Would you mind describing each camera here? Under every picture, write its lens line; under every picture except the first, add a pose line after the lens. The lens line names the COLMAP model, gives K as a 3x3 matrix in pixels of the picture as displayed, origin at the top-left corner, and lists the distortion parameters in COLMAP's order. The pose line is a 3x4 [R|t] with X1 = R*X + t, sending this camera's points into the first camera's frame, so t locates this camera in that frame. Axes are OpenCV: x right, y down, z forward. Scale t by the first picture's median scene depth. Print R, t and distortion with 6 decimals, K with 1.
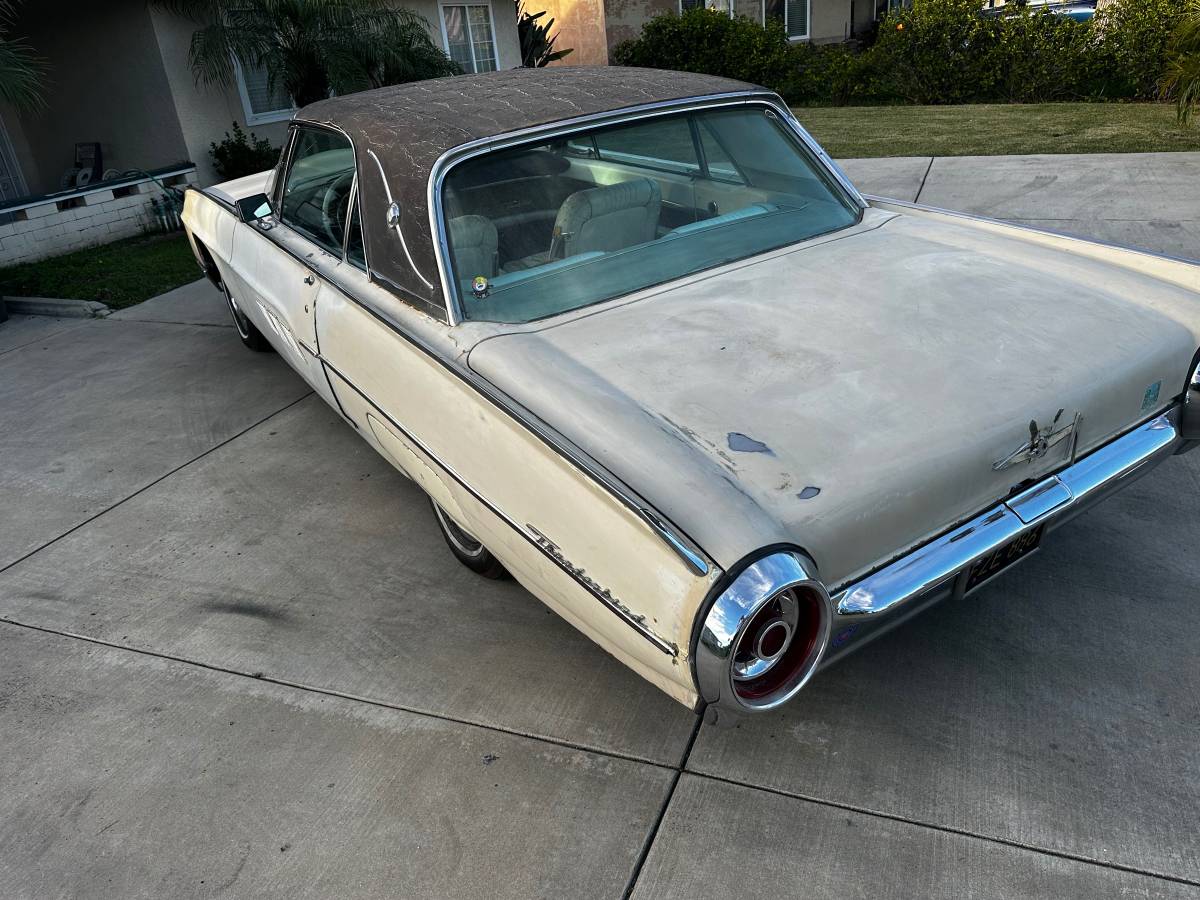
lens RADIAL K [[856.7, 0, 604.1], [0, 856.7, 448.0], [0, 0, 1]] dist [0.035437, -0.042973]
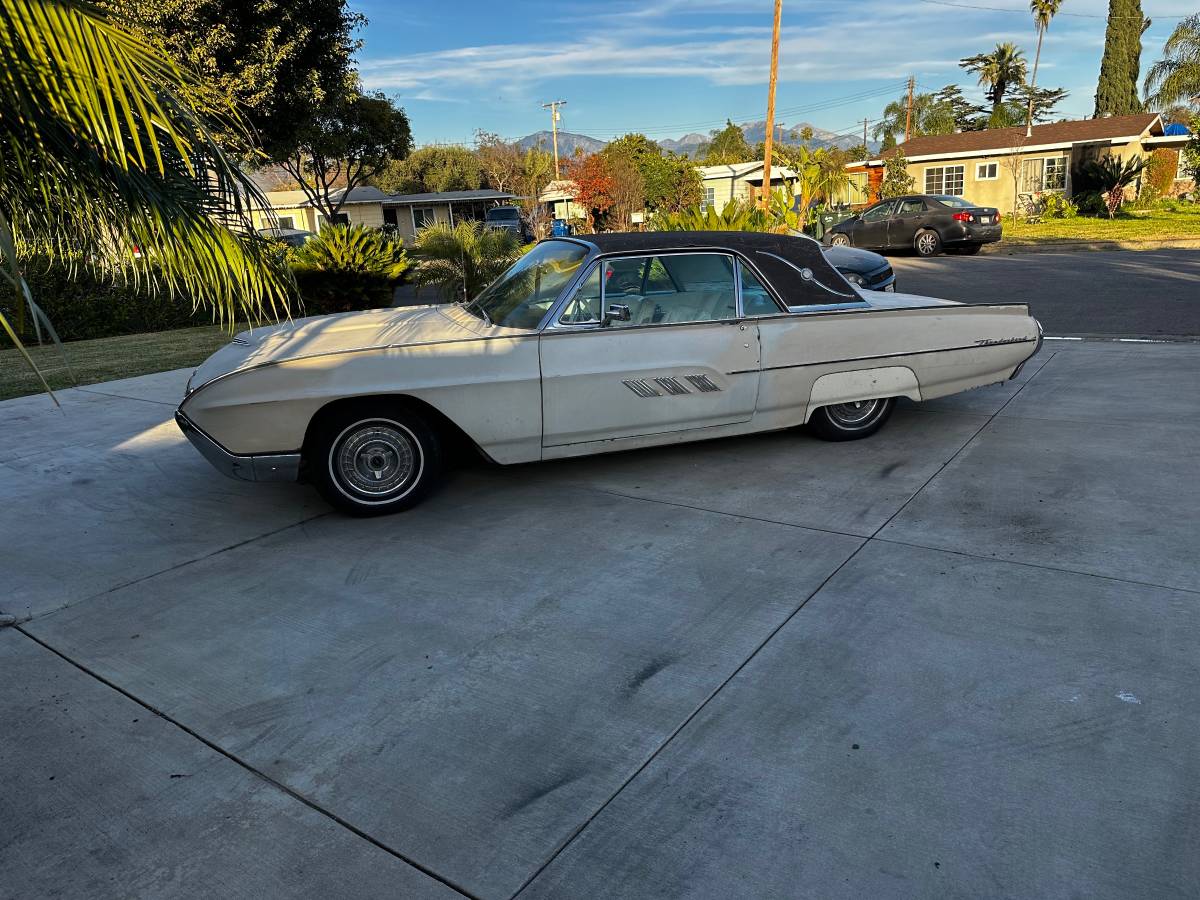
lens RADIAL K [[856.7, 0, 604.1], [0, 856.7, 448.0], [0, 0, 1]] dist [0.035437, -0.042973]
pose [[0.266343, -0.190491, 0.944868, -3.092504], [0.461910, 0.885609, 0.048339, -0.297643], [-0.845991, 0.423569, 0.323865, 1.214040]]
